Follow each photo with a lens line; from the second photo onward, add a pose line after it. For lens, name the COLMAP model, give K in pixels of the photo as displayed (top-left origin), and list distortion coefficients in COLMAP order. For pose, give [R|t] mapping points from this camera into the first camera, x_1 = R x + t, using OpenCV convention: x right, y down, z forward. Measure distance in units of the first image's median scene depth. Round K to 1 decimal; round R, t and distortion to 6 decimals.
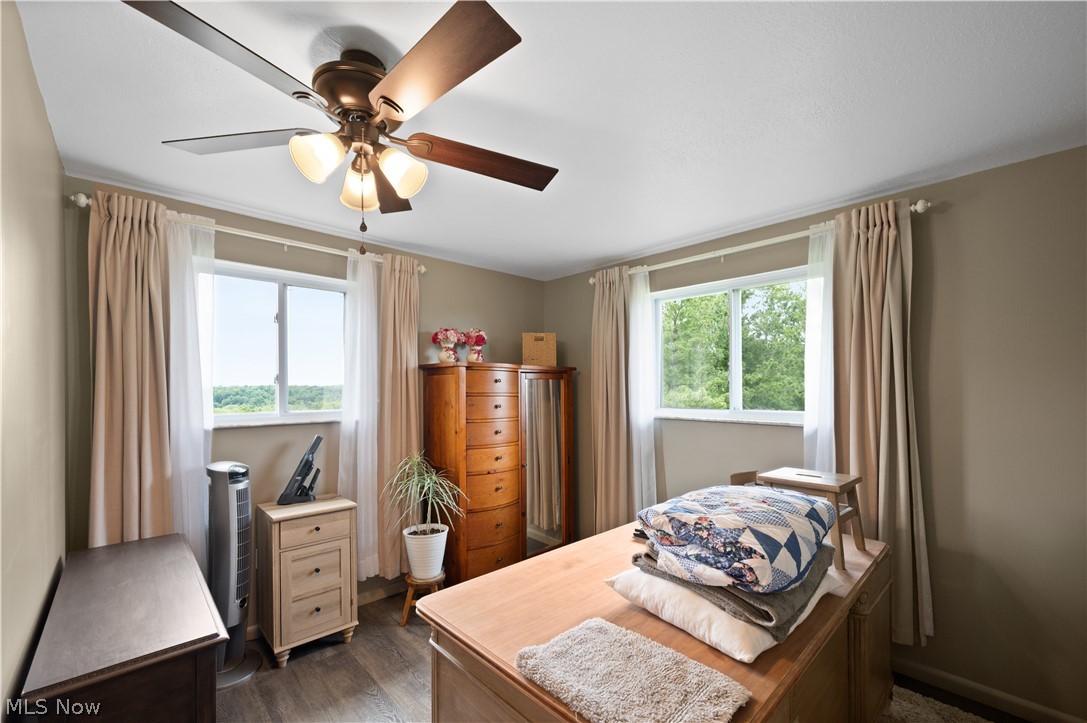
lens RADIAL K [[445.0, 0, 541.1], [0, 445.0, 390.5], [0, 0, 1]] dist [-0.000196, -0.000051]
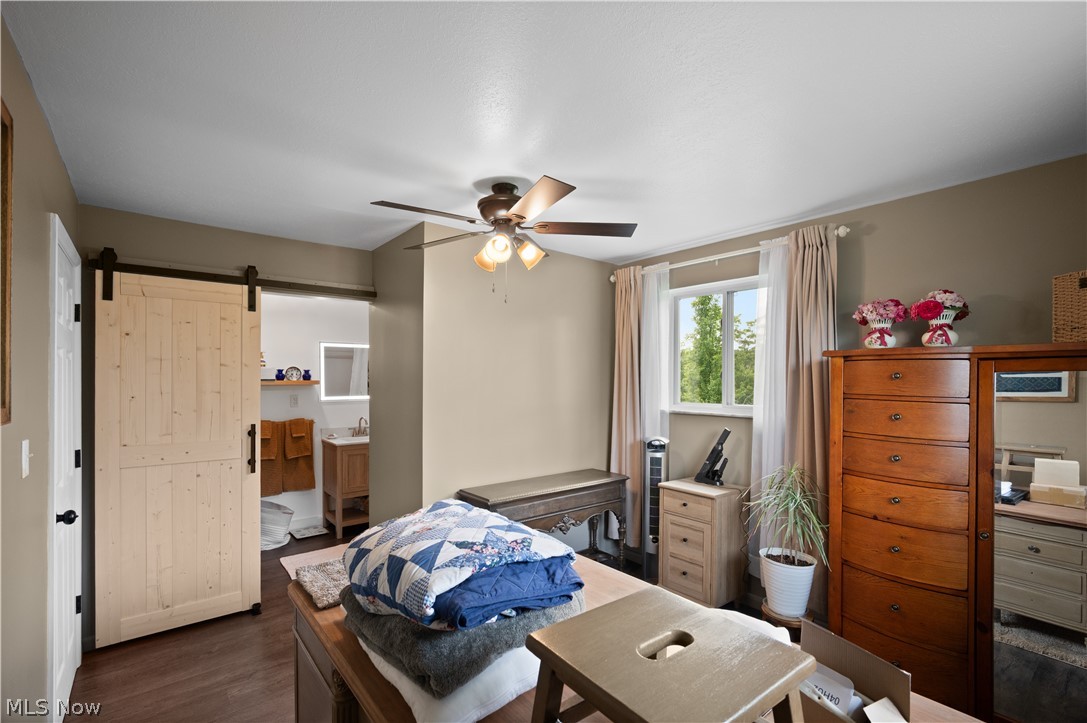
lens RADIAL K [[495.9, 0, 542.6], [0, 495.9, 379.0], [0, 0, 1]] dist [0.000308, 0.000018]
pose [[-0.086398, 0.002973, -0.996256, 0.740755], [-0.011409, 0.999927, 0.003973, -0.017587], [0.996195, 0.011710, -0.086357, 0.659207]]
